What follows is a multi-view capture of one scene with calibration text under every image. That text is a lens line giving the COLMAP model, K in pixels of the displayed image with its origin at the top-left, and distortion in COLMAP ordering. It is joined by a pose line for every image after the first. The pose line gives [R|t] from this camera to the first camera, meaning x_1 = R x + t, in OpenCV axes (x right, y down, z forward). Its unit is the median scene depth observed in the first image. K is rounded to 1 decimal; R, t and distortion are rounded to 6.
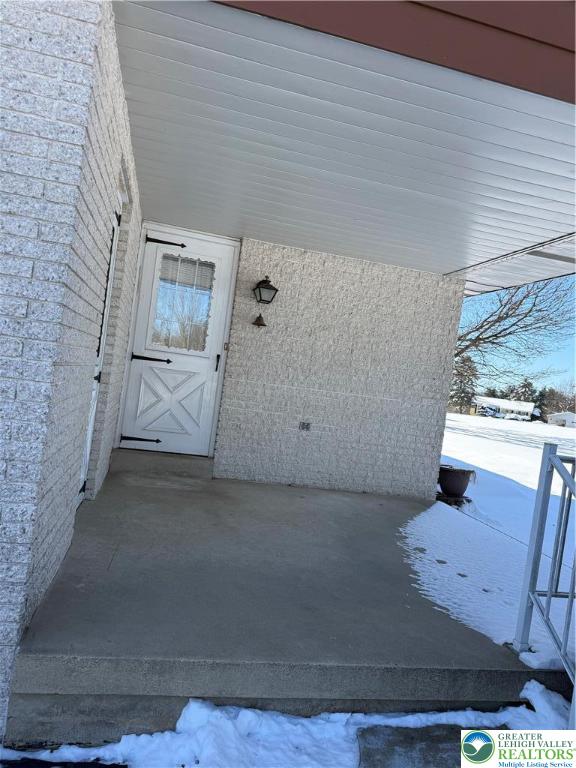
lens RADIAL K [[538.4, 0, 288.0], [0, 538.4, 384.0], [0, 0, 1]] dist [0.117597, -0.199640]
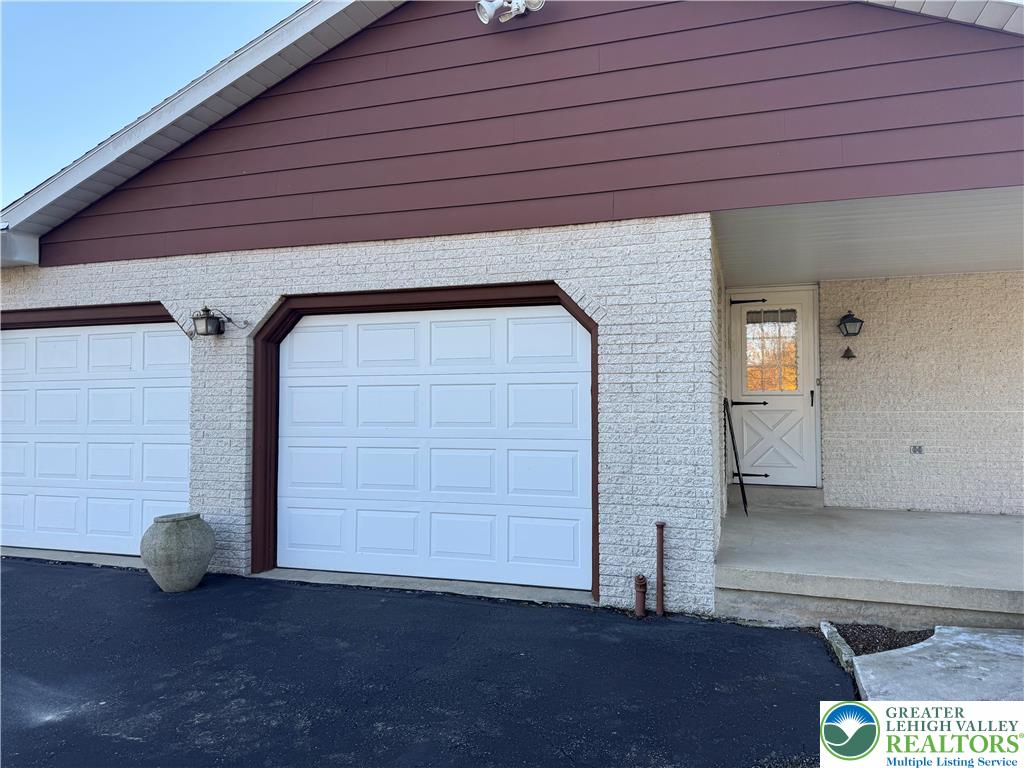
lens RADIAL K [[717.9, 0, 512.0], [0, 717.9, 384.0], [0, 0, 1]] dist [0.117597, -0.199640]
pose [[0.849009, -0.150076, -0.506618, 0.100567], [0.112022, 0.988144, -0.104989, 0.017452], [0.516367, 0.032385, 0.855755, -0.548811]]
